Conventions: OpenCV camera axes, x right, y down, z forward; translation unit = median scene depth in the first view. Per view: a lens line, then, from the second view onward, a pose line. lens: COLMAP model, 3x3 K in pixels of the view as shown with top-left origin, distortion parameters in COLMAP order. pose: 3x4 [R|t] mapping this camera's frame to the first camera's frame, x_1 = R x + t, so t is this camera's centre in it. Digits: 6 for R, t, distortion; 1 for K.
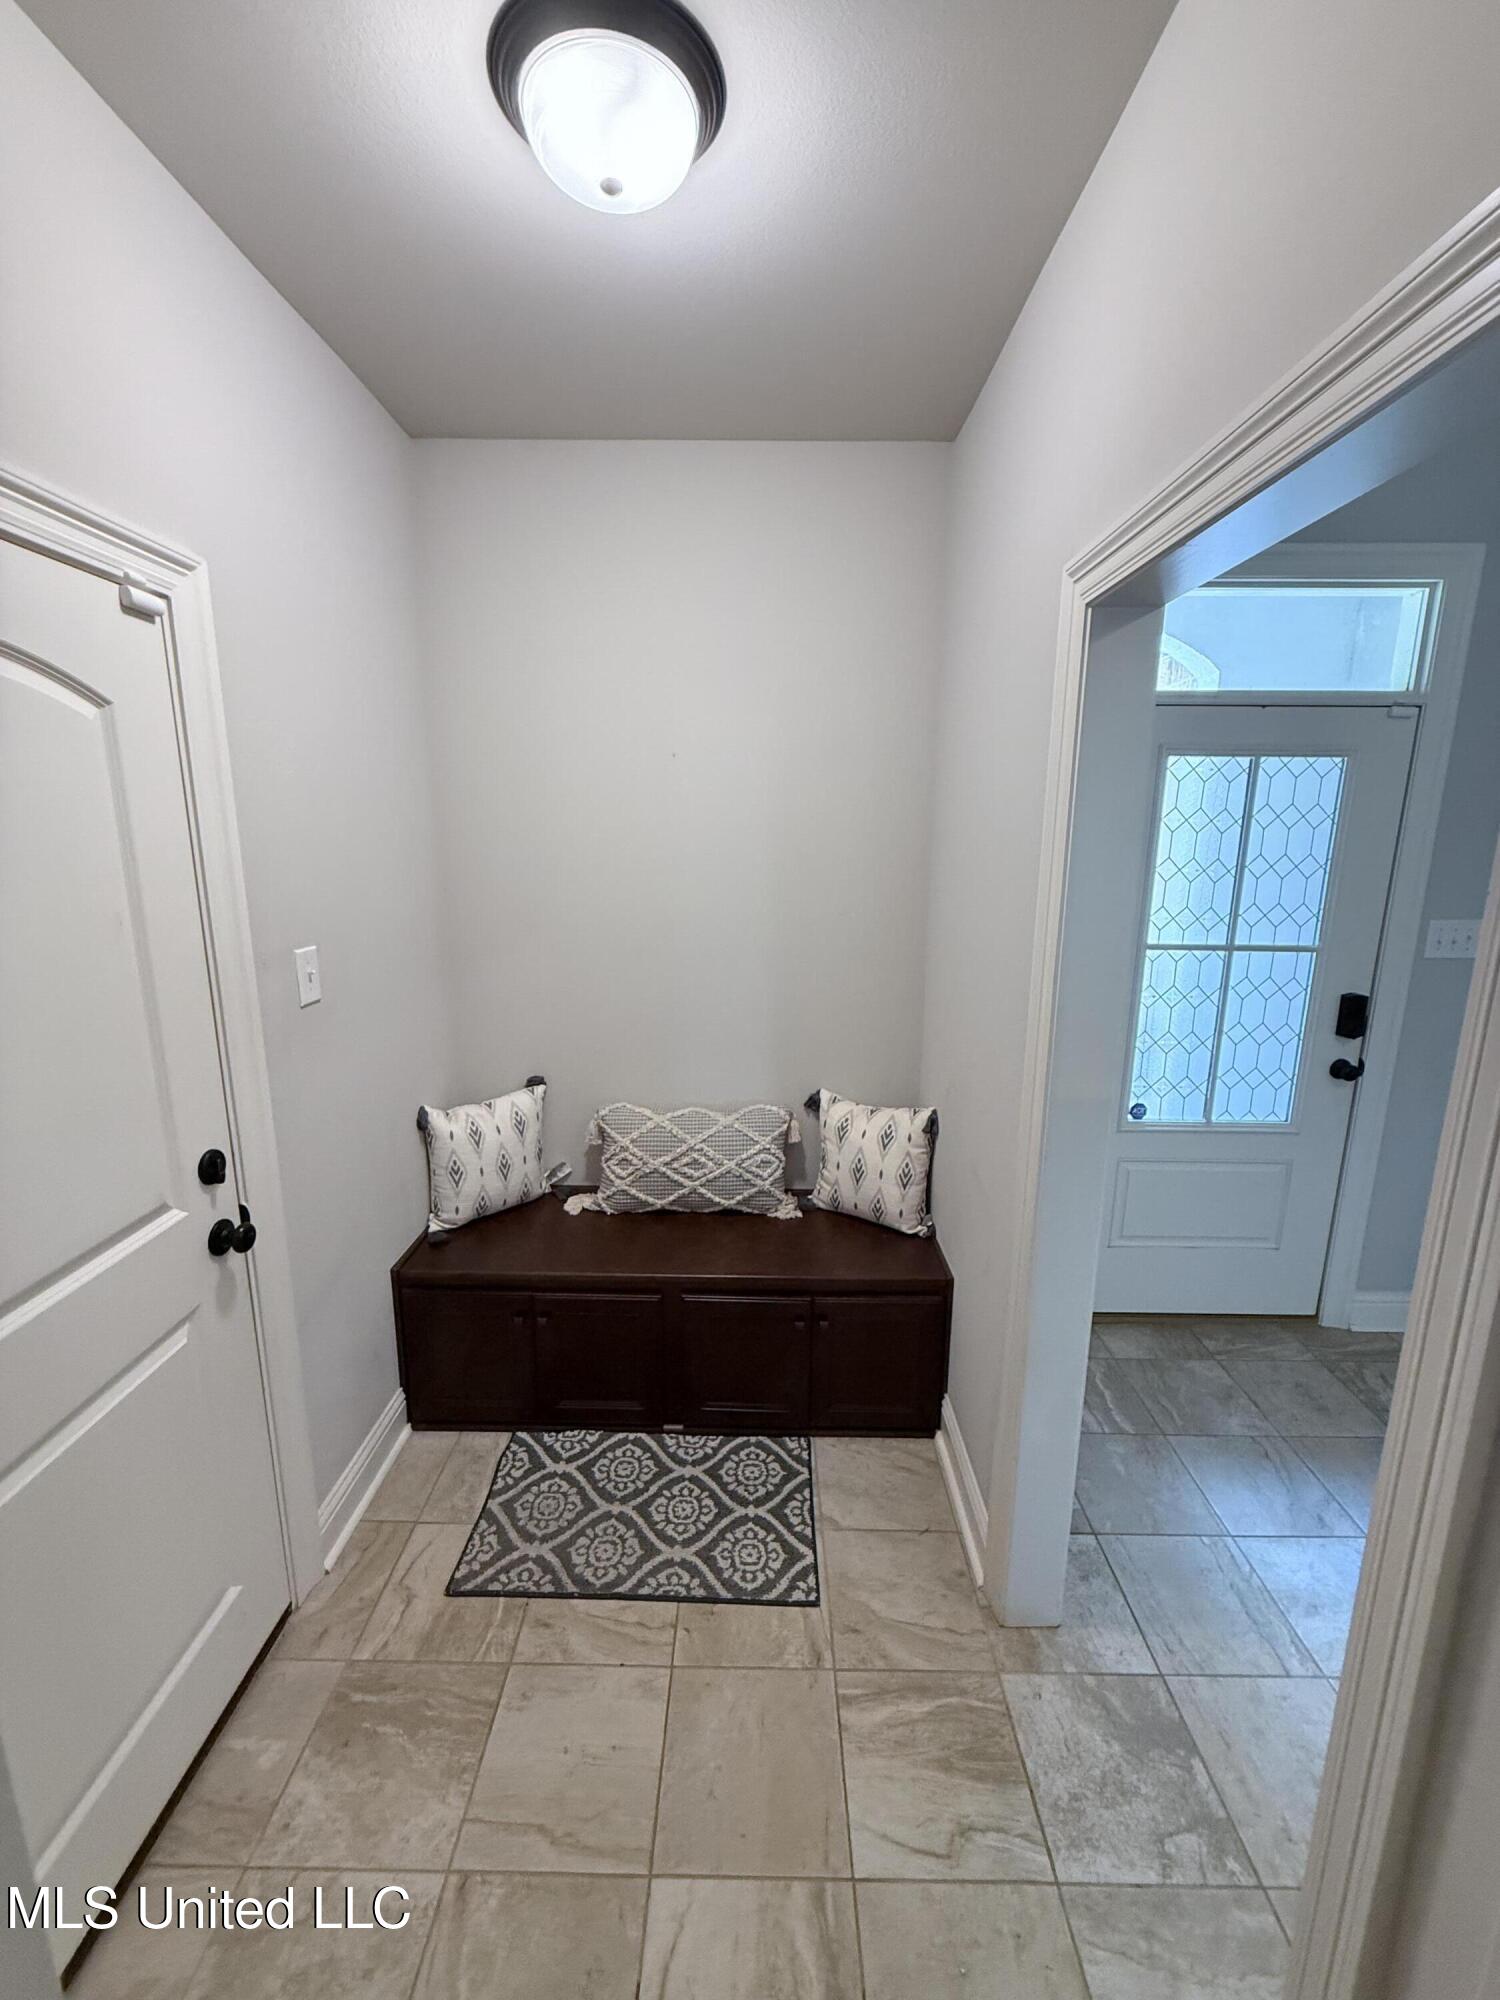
lens RADIAL K [[798.4, 0, 748.4], [0, 798.4, 994.4], [0, 0, 1]] dist [-0.000322, -0.000229]
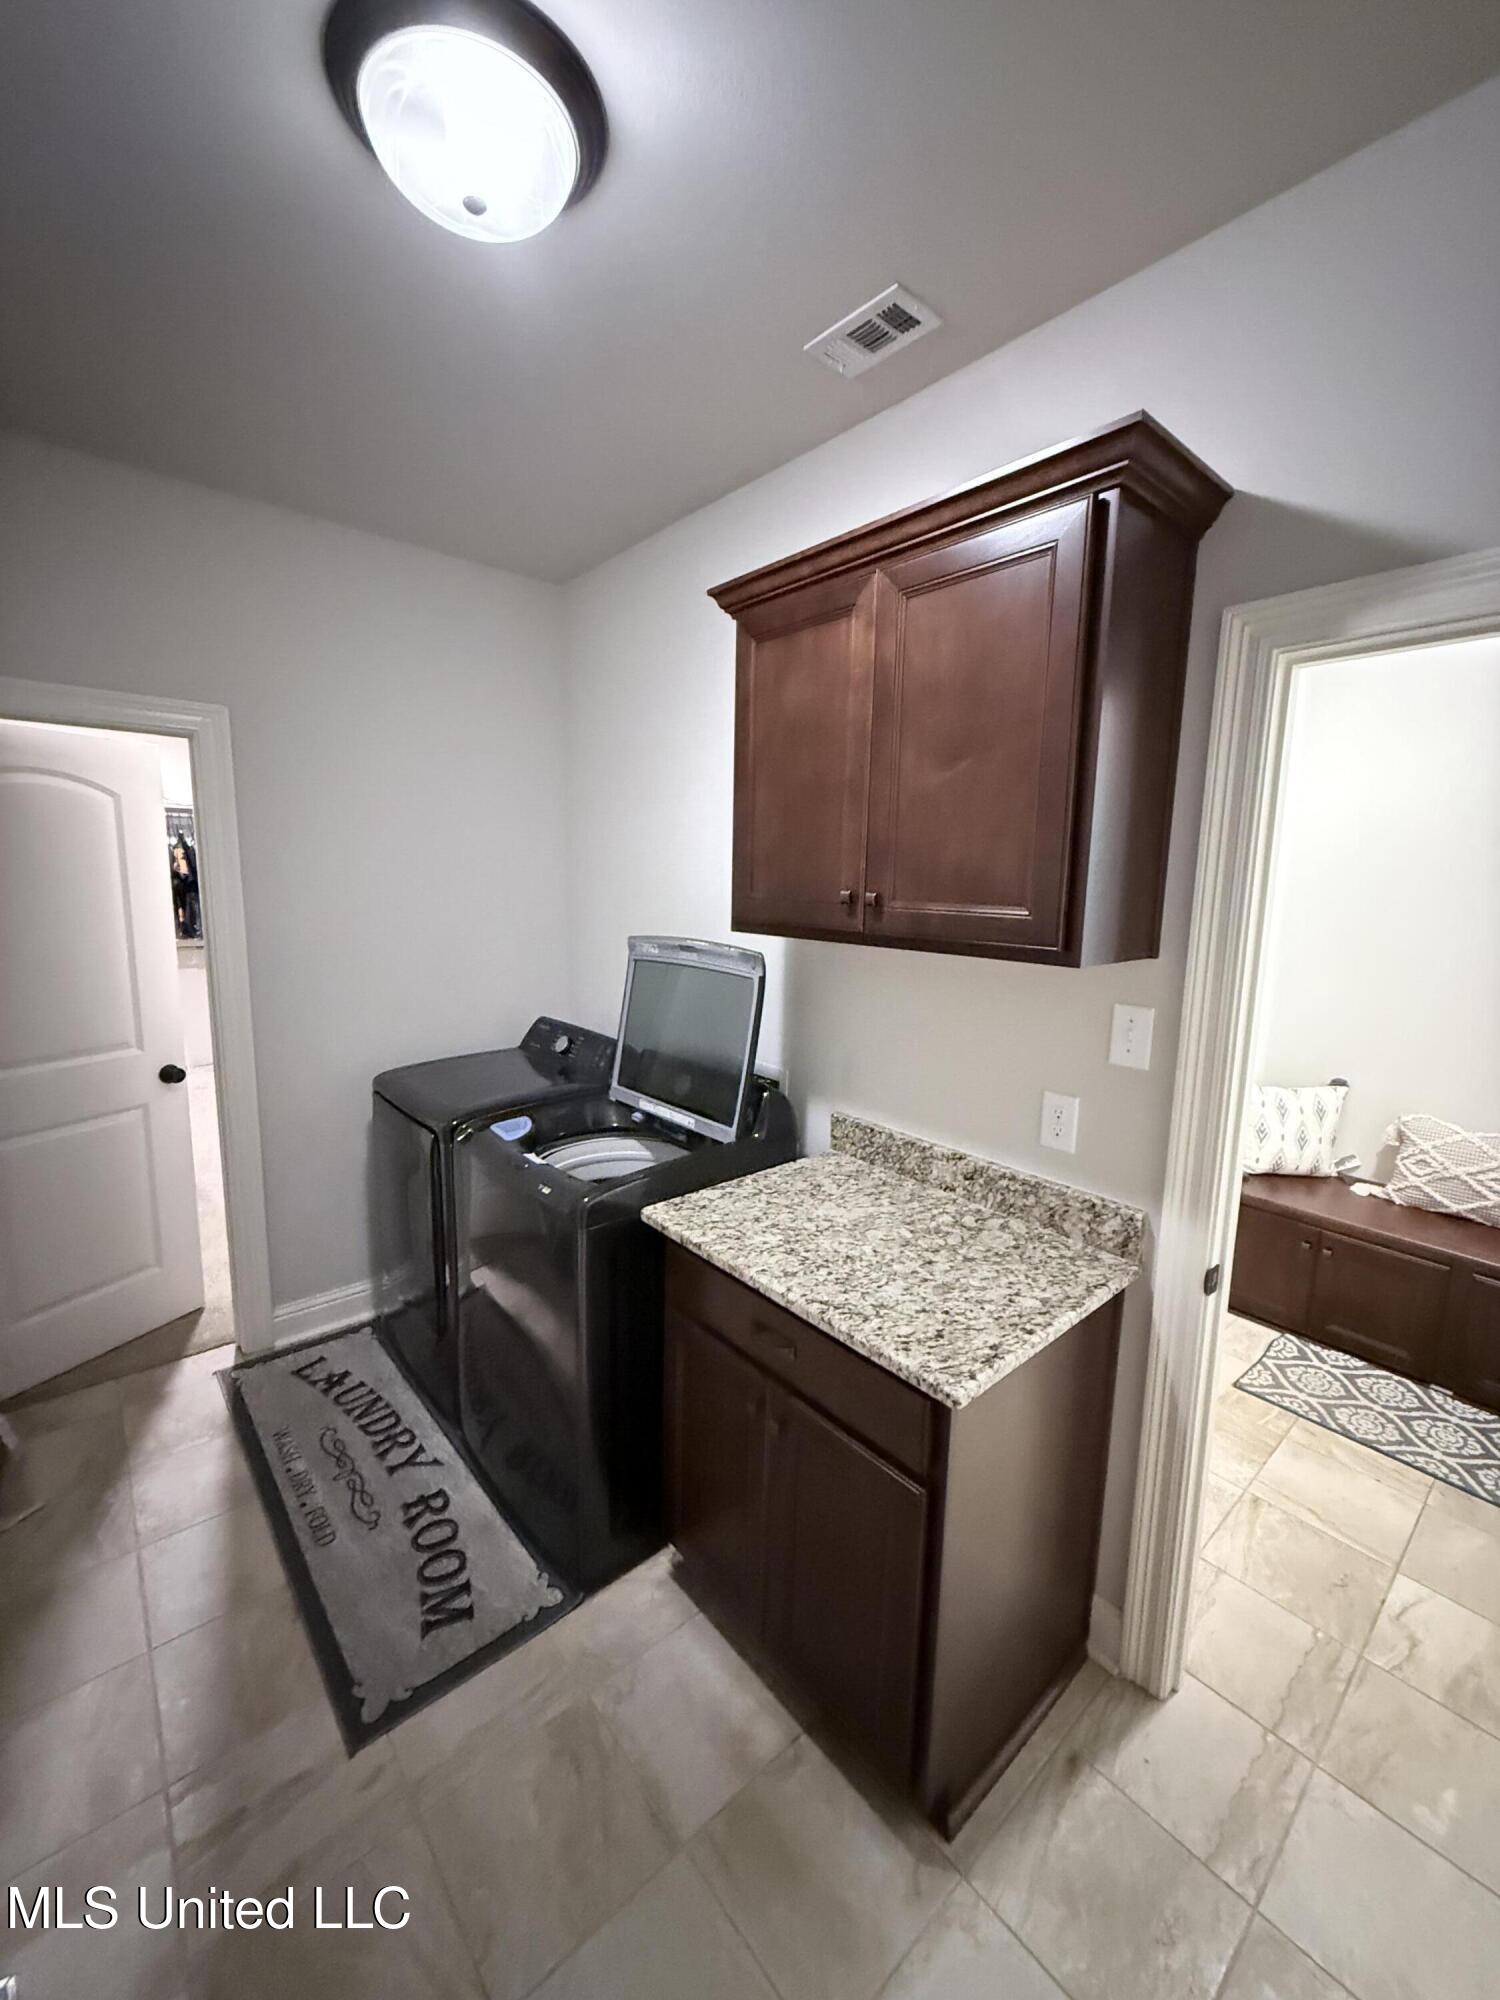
lens RADIAL K [[798.4, 0, 749.0], [0, 798.4, 994.3], [0, 0, 1]] dist [-0.000322, -0.000229]
pose [[0.662475, 0.118255, -0.739691, 0.027024], [-0.168327, 0.985707, 0.006831, 0.126539], [0.729927, 0.119985, 0.672912, -0.545241]]
